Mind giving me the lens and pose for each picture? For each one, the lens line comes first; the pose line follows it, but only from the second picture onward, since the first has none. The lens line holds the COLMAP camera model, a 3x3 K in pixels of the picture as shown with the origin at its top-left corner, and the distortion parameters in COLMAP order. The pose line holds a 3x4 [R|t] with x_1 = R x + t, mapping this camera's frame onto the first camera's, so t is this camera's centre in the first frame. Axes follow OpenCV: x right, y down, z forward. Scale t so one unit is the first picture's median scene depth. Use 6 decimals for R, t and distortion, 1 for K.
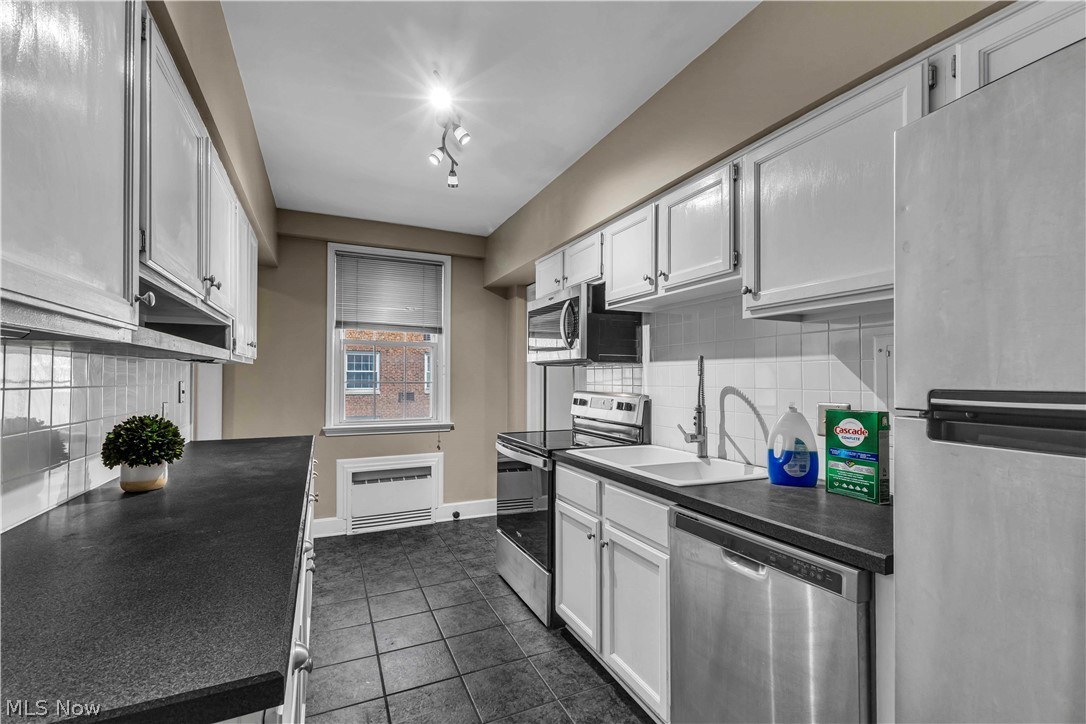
lens RADIAL K [[467.2, 0, 549.3], [0, 467.2, 373.8], [0, 0, 1]] dist [0.011387, -0.000509]
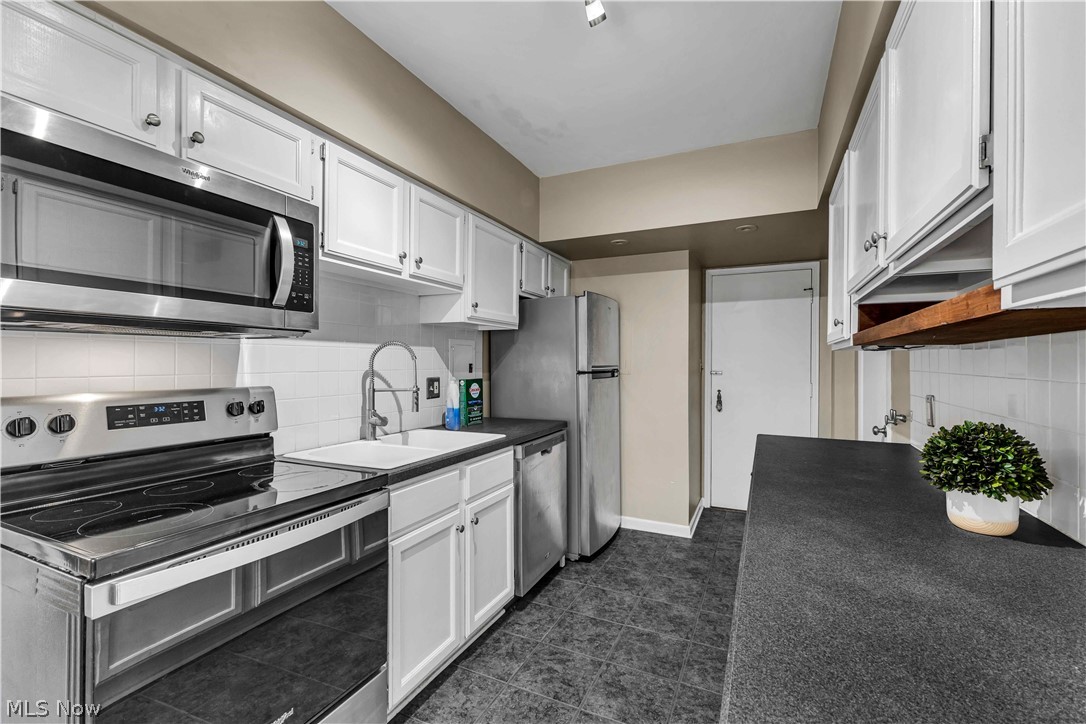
lens RADIAL K [[467.2, 0, 539.9], [0, 467.2, 363.2], [0, 0, 1]] dist [0.011387, -0.000509]
pose [[-0.622634, -0.006406, 0.782487, -0.600767], [-0.011808, 0.999930, -0.001209, 0.007769], [-0.782424, -0.009993, -0.622666, 1.172748]]
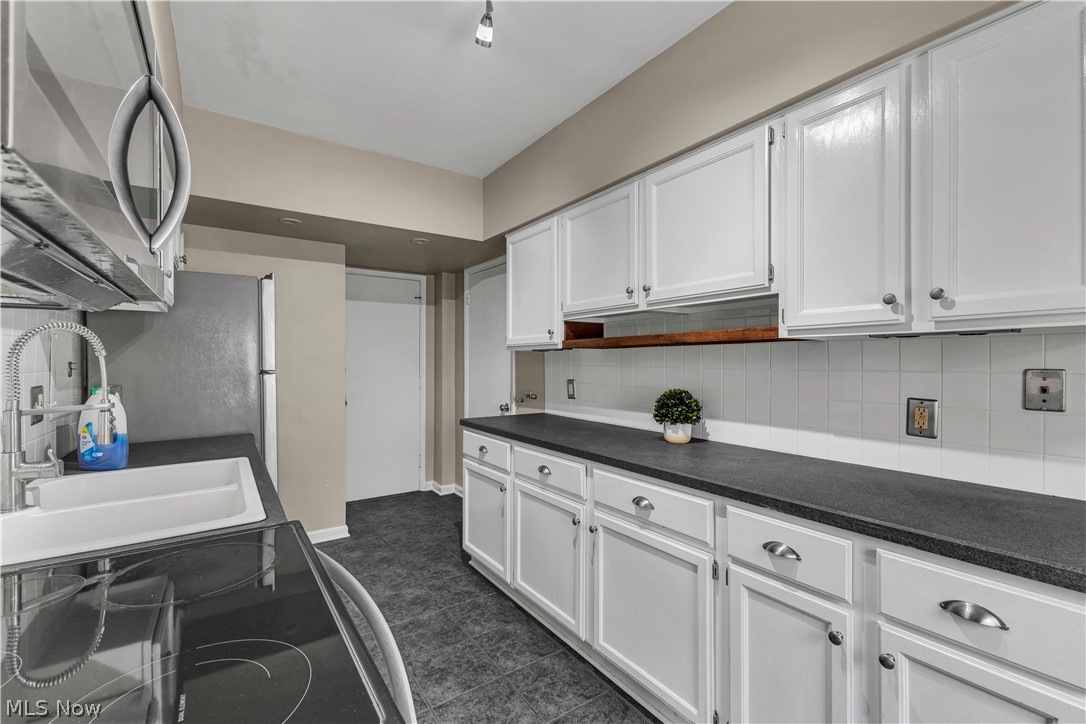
lens RADIAL K [[467.2, 0, 537.7], [0, 467.2, 362.3], [0, 0, 1]] dist [0.011387, -0.000509]
pose [[-0.990821, -0.002602, -0.135155, -0.158926], [-0.001981, 0.999987, -0.004730, 0.011868], [0.135166, -0.004418, -0.990813, 1.397714]]
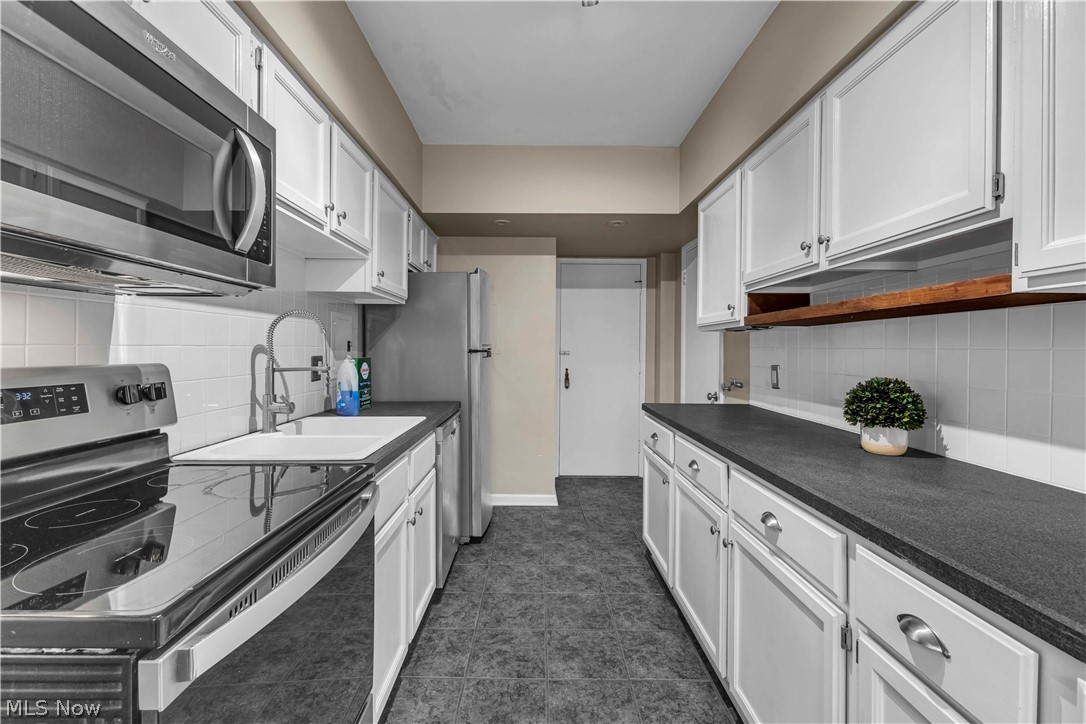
lens RADIAL K [[467.2, 0, 533.2], [0, 467.2, 351.0], [0, 0, 1]] dist [0.011387, -0.000509]
pose [[-0.896263, -0.011670, 0.443369, -0.384385], [-0.013521, 0.999908, -0.001013, 0.027898], [-0.443317, -0.006903, -0.896339, 1.330131]]
